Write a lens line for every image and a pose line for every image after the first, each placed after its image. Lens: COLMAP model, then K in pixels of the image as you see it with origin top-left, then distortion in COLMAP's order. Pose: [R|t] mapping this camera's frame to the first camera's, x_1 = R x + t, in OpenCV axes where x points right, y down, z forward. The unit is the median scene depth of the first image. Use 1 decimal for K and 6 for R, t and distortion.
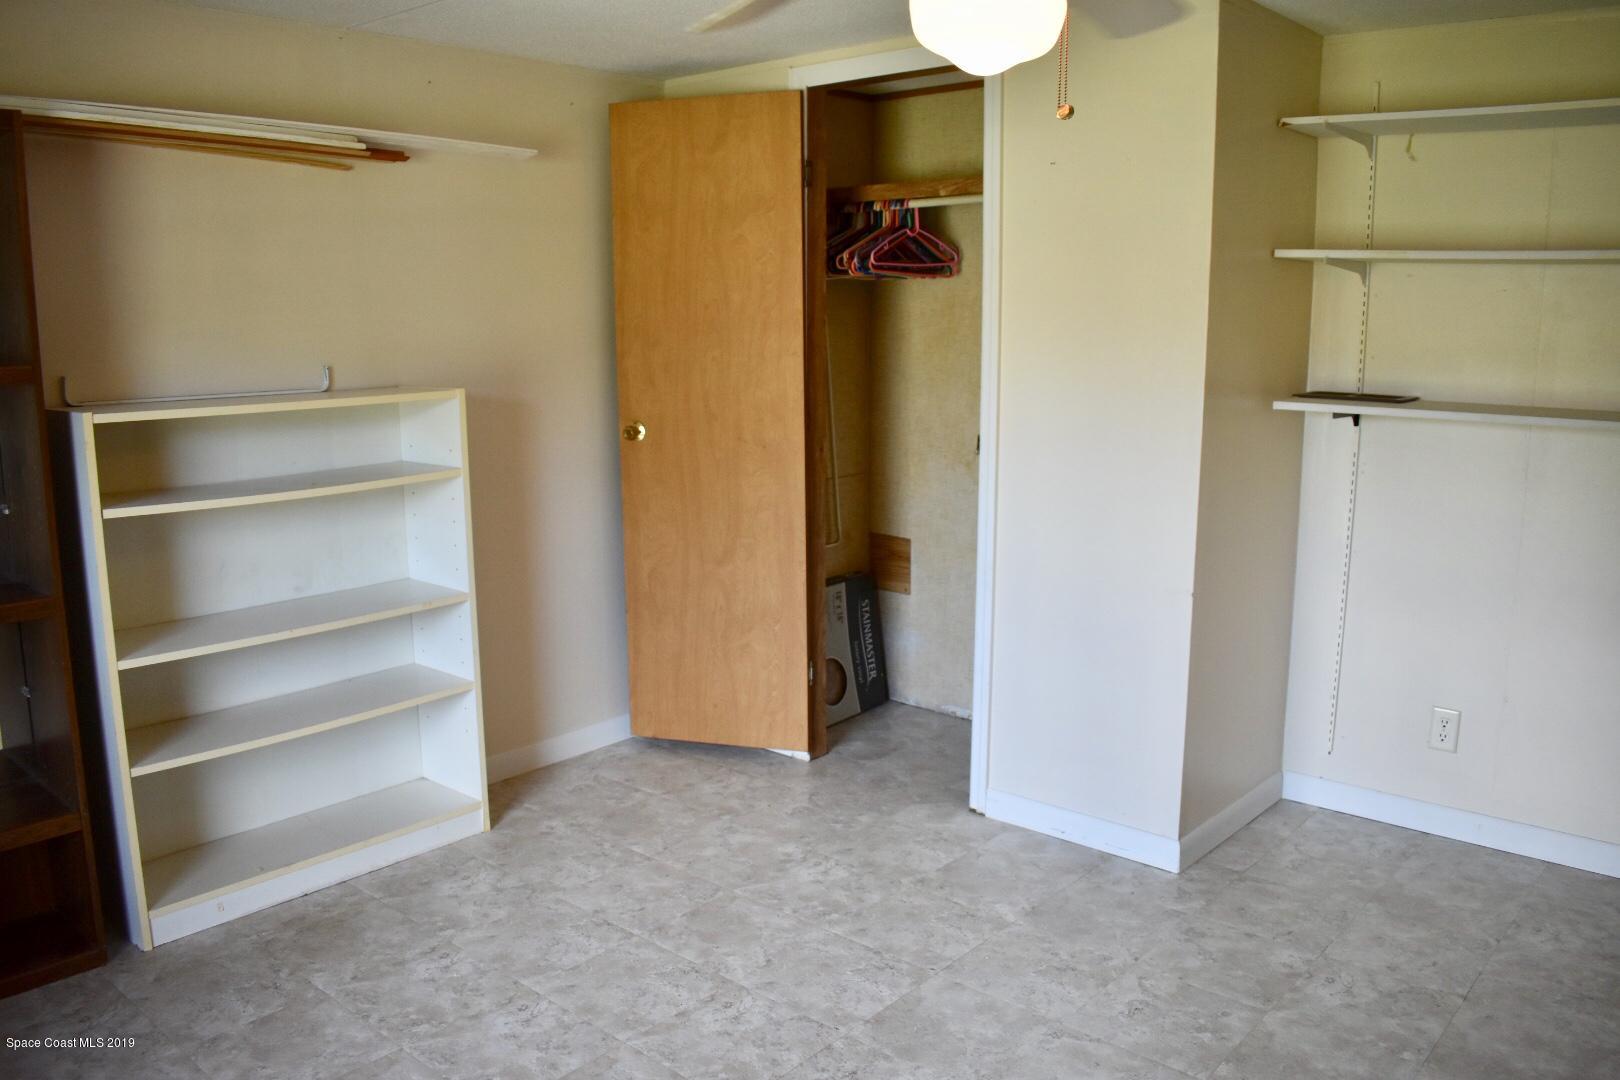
lens RADIAL K [[1270.8, 0, 810.0], [0, 1270.8, 540.0], [0, 0, 1]] dist [-0.099504, 0.028126]
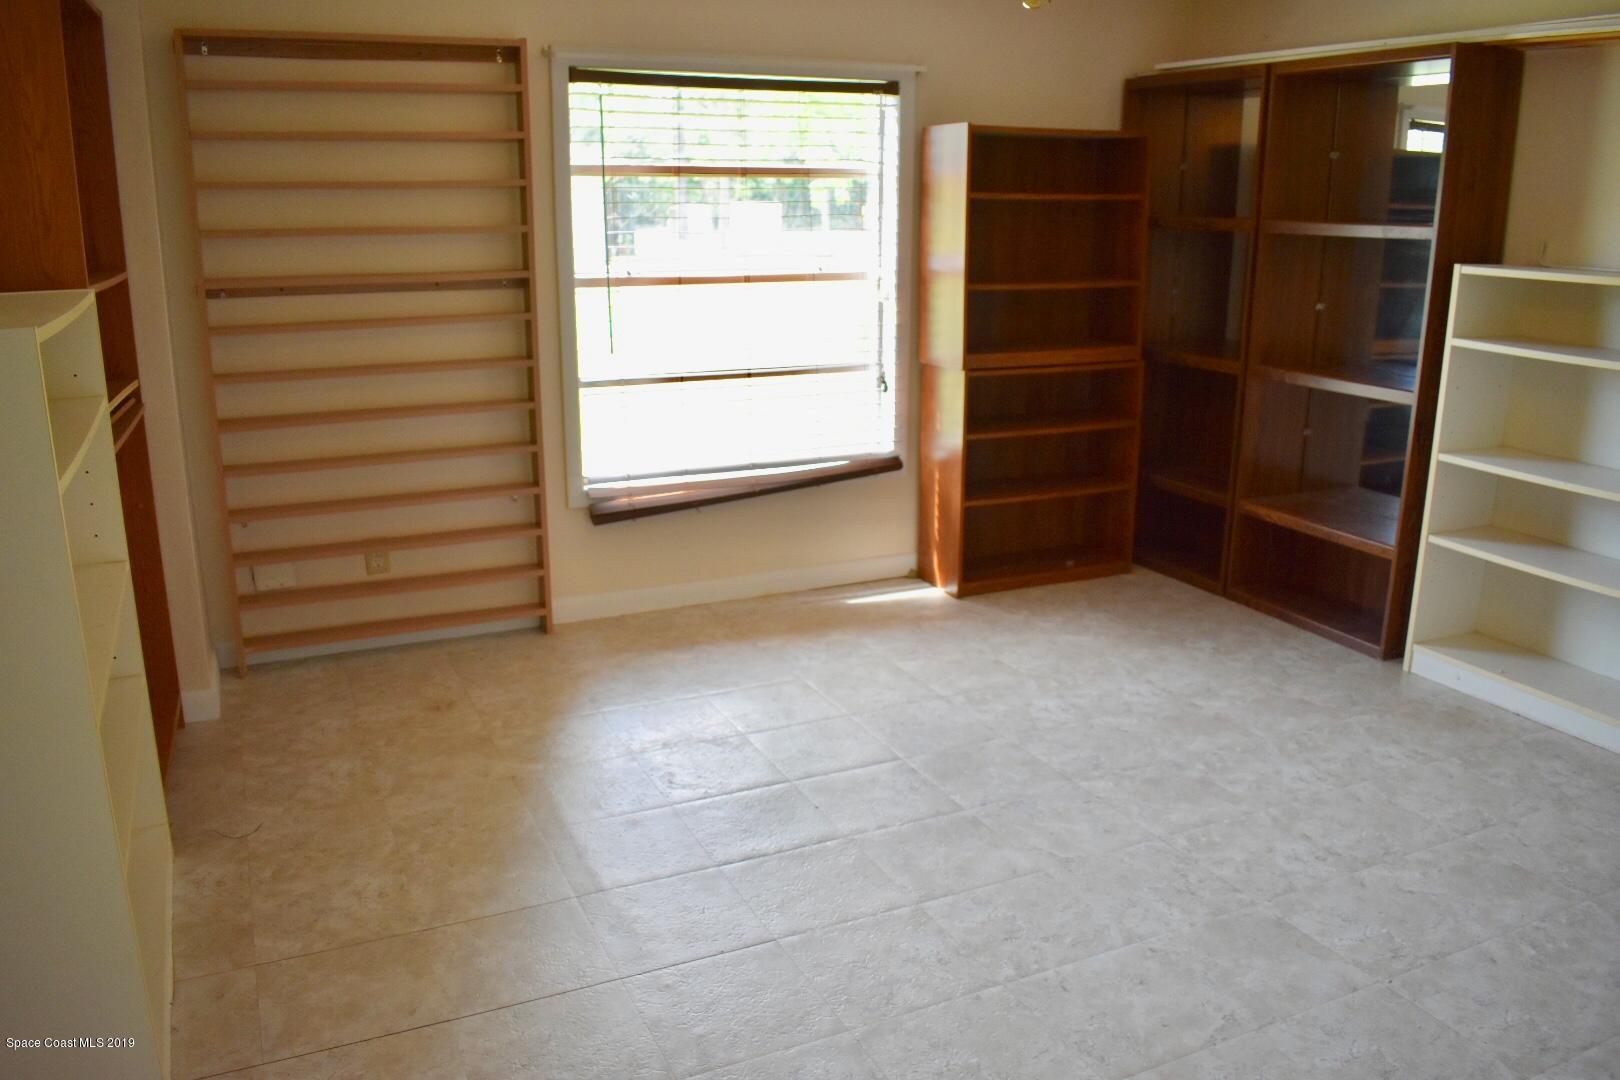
lens RADIAL K [[1270.8, 0, 810.0], [0, 1270.8, 540.0], [0, 0, 1]] dist [-0.099504, 0.028126]
pose [[-0.399796, 0.237981, -0.885171, 0.925796], [-0.167397, 0.930509, 0.325777, -0.137331], [0.901189, 0.278420, -0.332177, 0.857263]]
